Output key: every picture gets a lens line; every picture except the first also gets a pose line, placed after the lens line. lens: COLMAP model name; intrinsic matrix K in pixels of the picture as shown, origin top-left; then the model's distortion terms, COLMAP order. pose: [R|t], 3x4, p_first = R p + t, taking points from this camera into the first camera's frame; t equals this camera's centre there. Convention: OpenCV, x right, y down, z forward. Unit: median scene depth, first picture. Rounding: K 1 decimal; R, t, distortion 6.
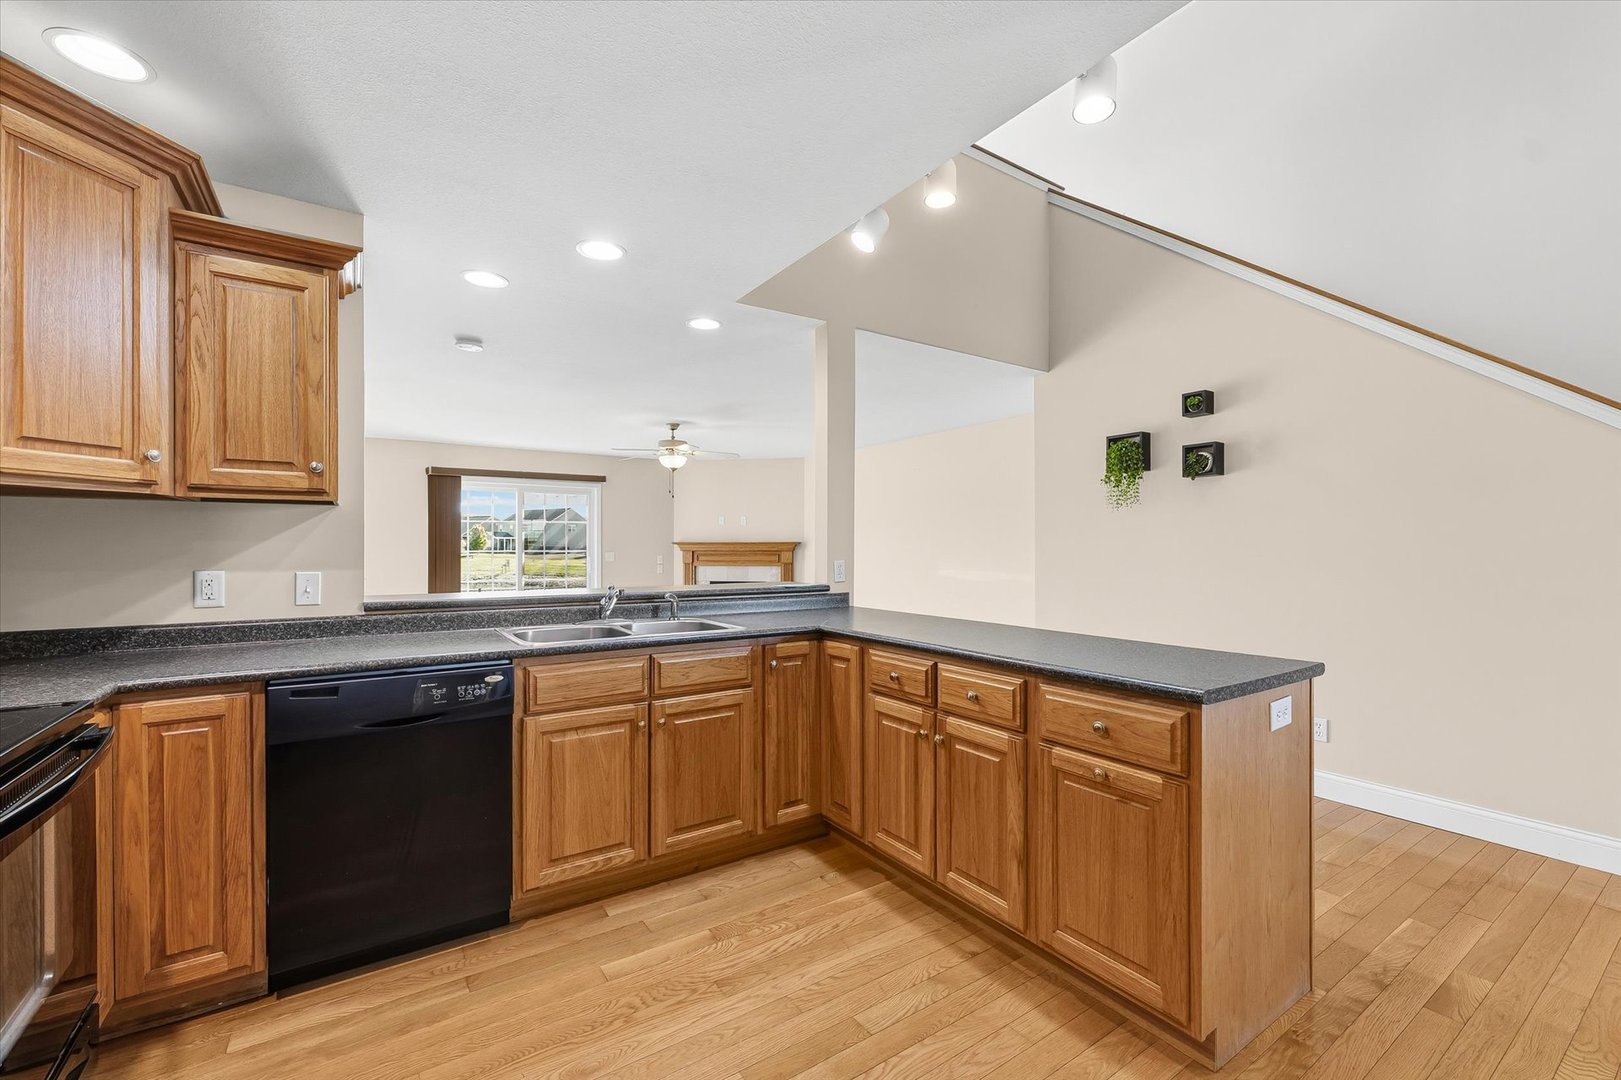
lens RADIAL K [[672.6, 0, 814.6], [0, 672.6, 545.6], [0, 0, 1]] dist [0.000250, -0.000612]
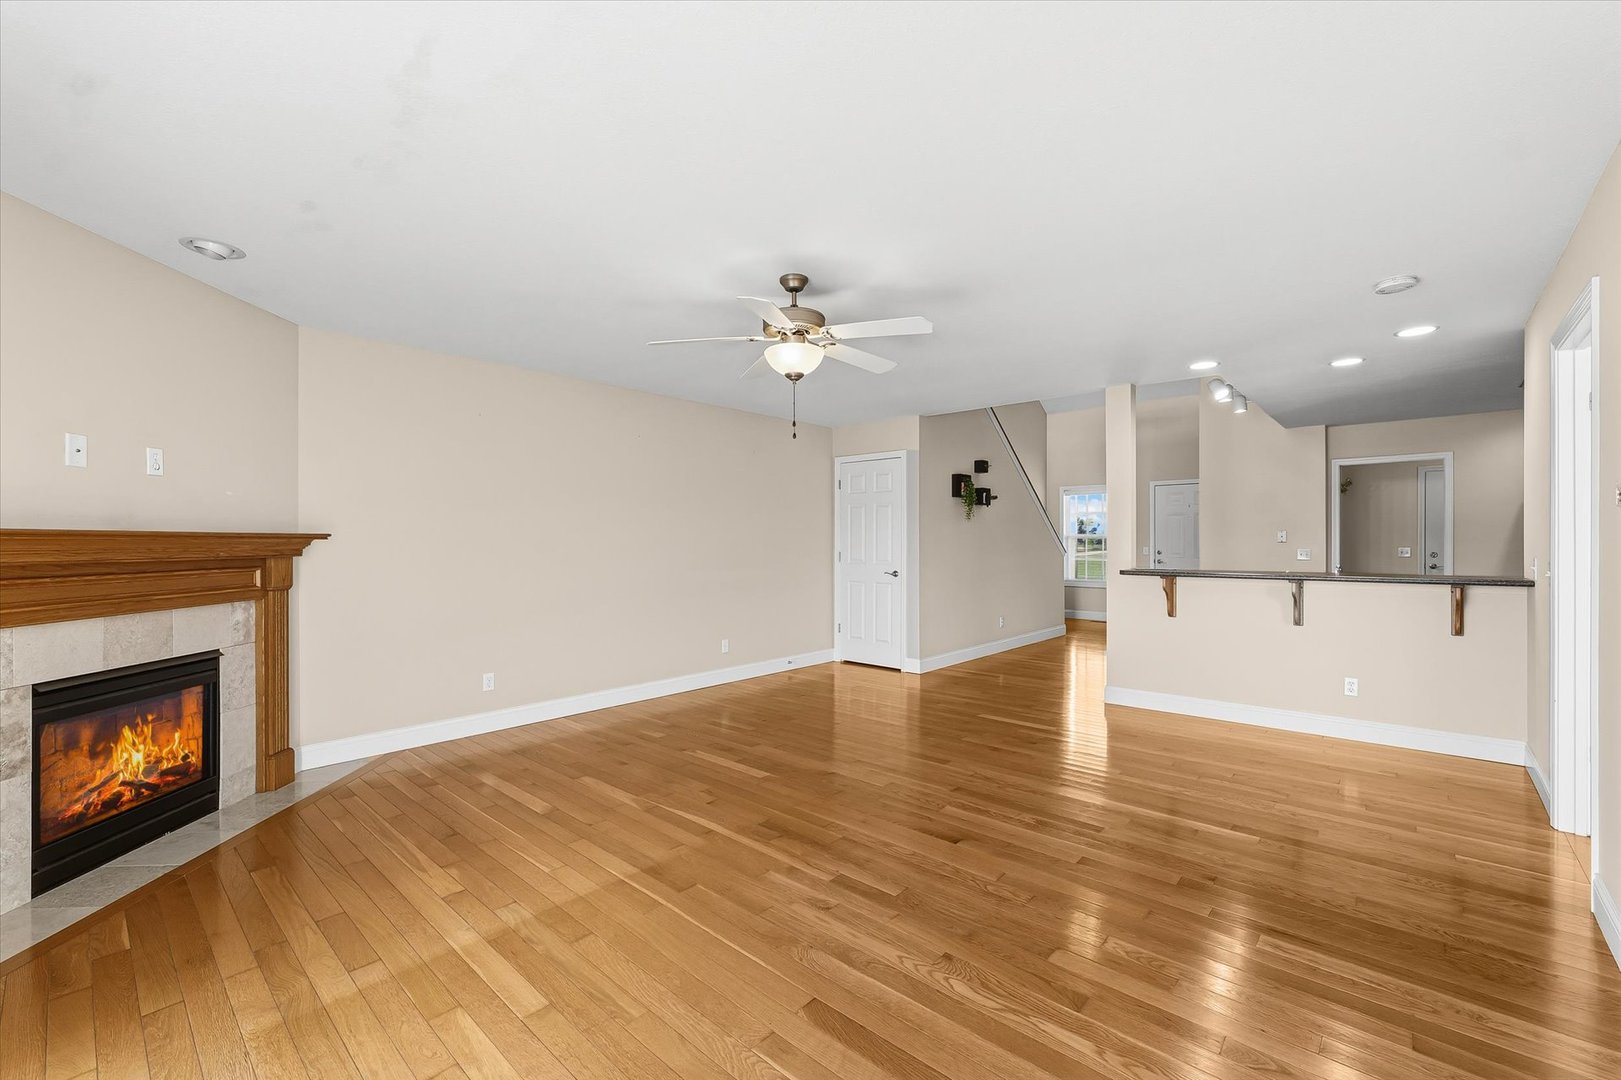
lens RADIAL K [[672.6, 0, 811.9], [0, 672.6, 547.0], [0, 0, 1]] dist [0.000250, -0.000612]
pose [[-0.226641, -0.004104, 0.973970, -1.837469], [0.003360, 0.999982, 0.004995, 0.004418], [-0.973972, 0.004405, -0.226624, 3.042485]]
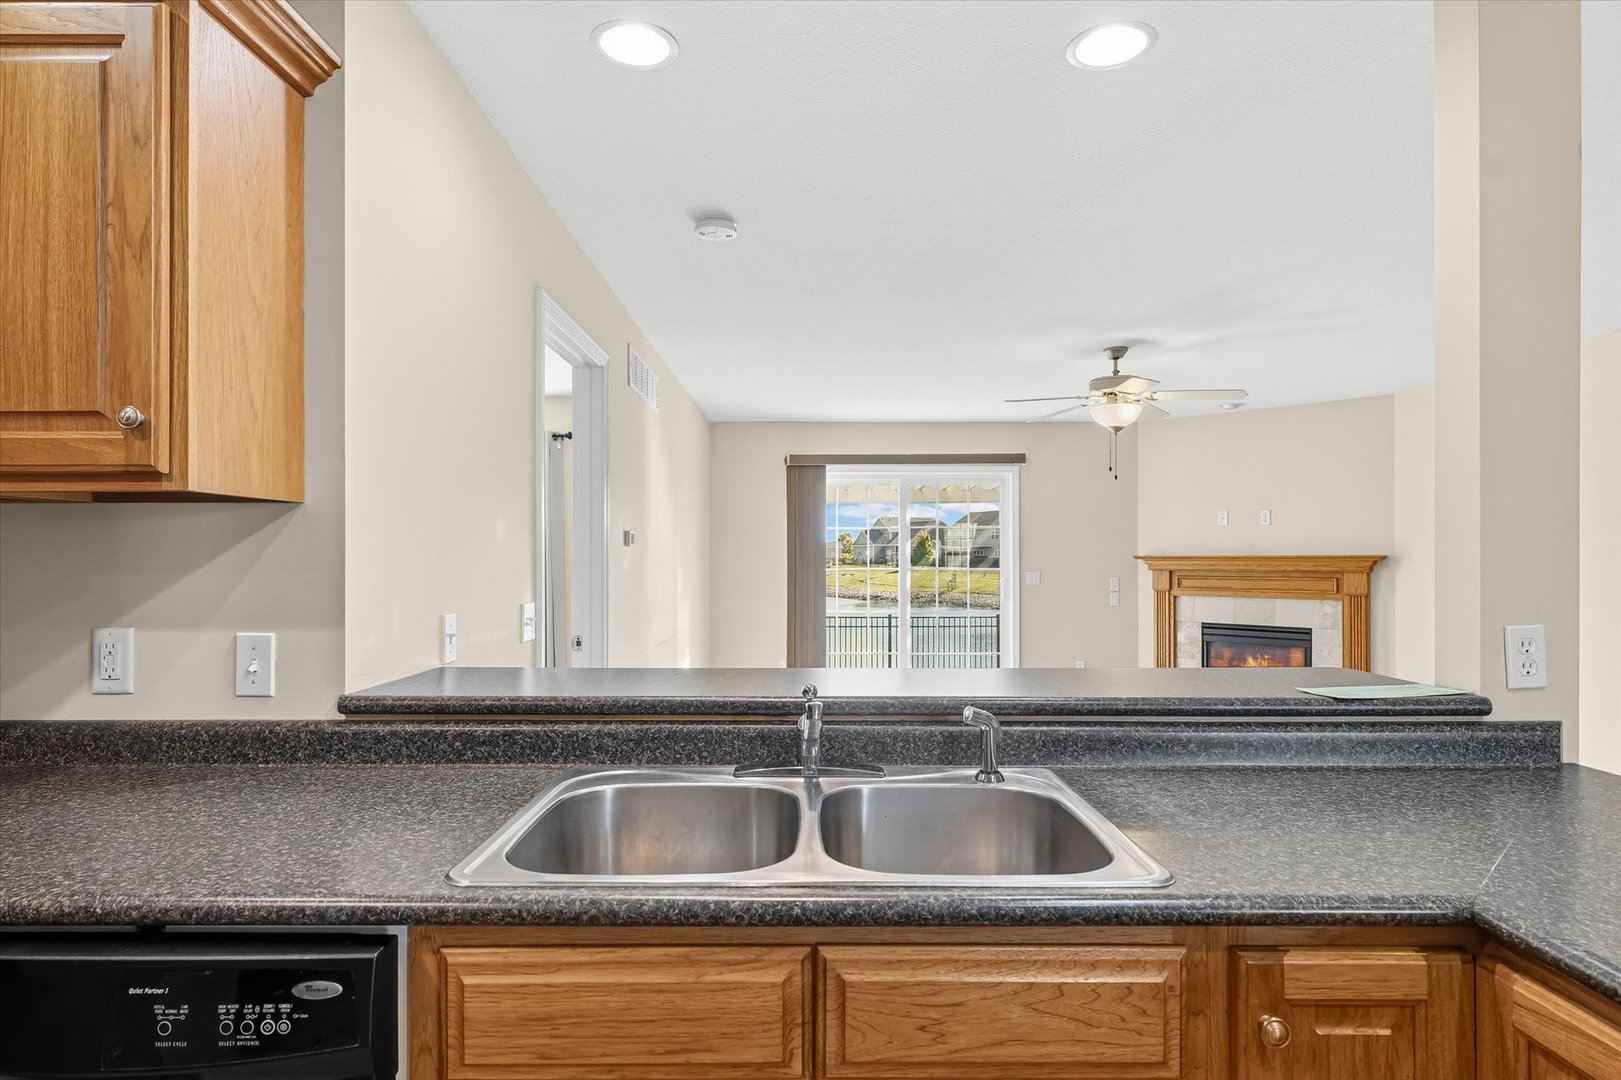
lens RADIAL K [[888.3, 0, 808.6], [0, 888.3, 553.2], [0, 0, 1]] dist [0.001697, -0.002167]
pose [[0.826931, -0.002330, -0.562298, -0.014489], [0.000627, 0.999995, -0.003221, -0.019527], [0.562303, 0.002311, 0.826928, 0.668912]]
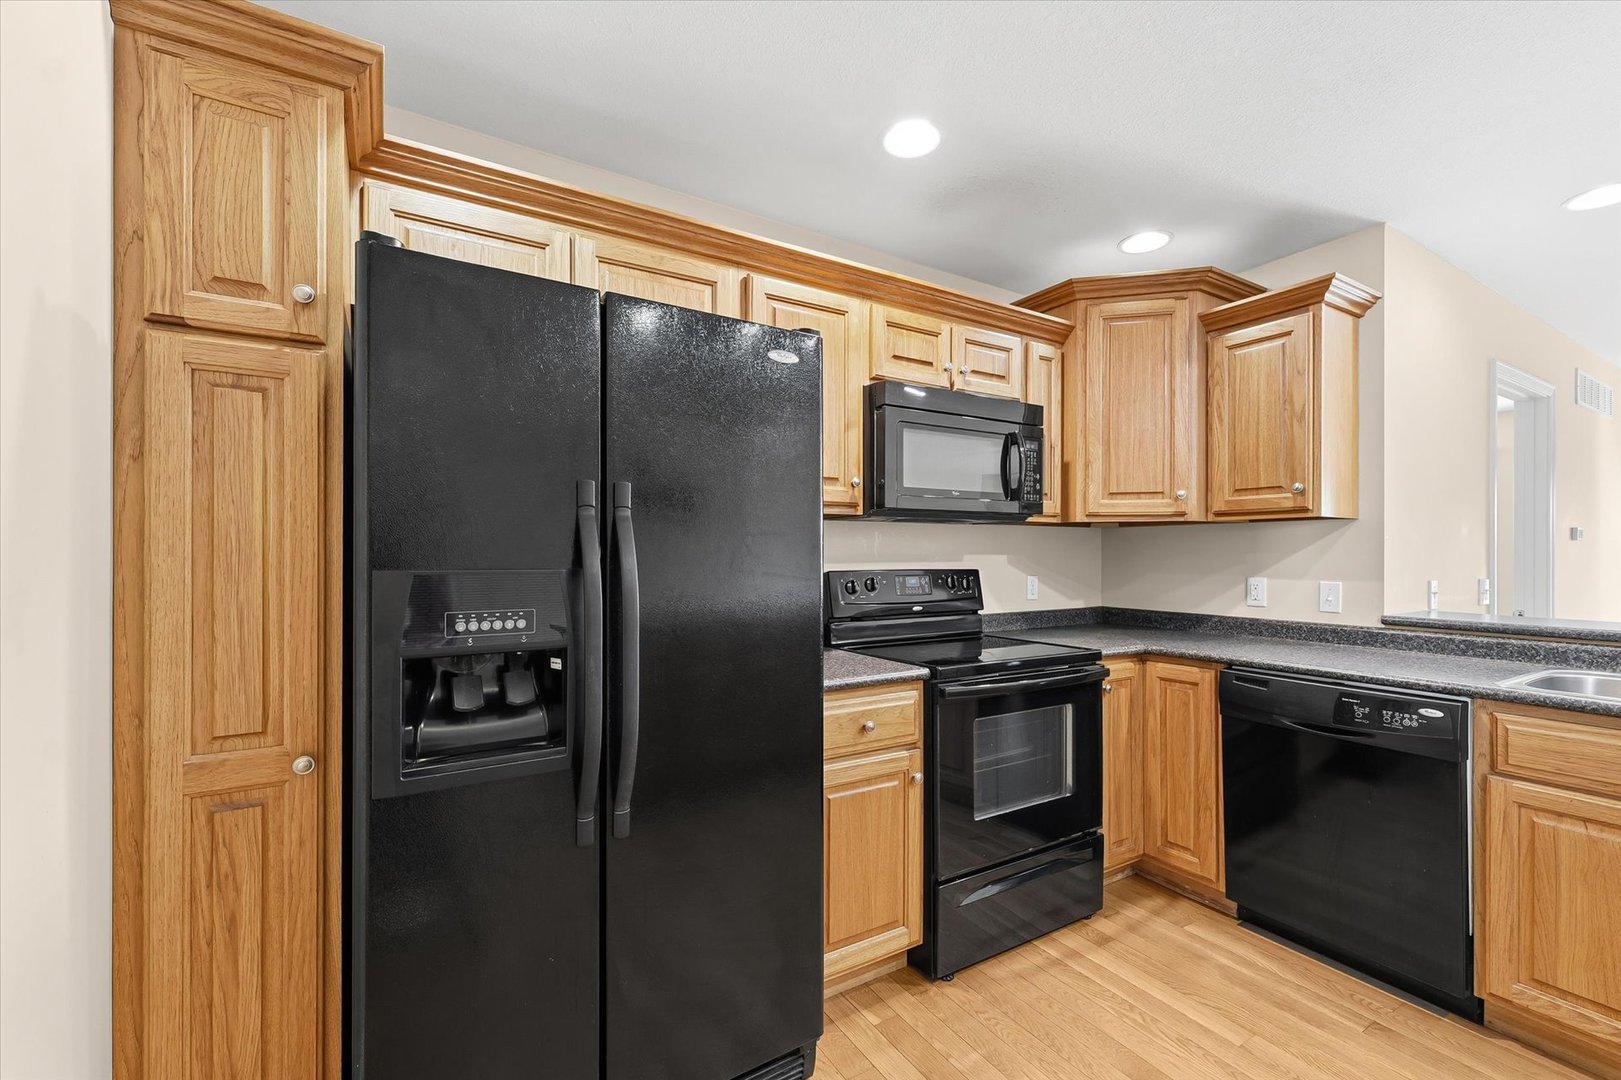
lens RADIAL K [[672.6, 0, 807.1], [0, 672.6, 555.4], [0, 0, 1]] dist [0.000250, -0.000612]
pose [[-0.057473, 0.001668, -0.998346, 0.375073], [-0.001452, 0.999997, 0.001754, -0.004201], [0.998346, 0.001551, -0.057471, 0.218443]]
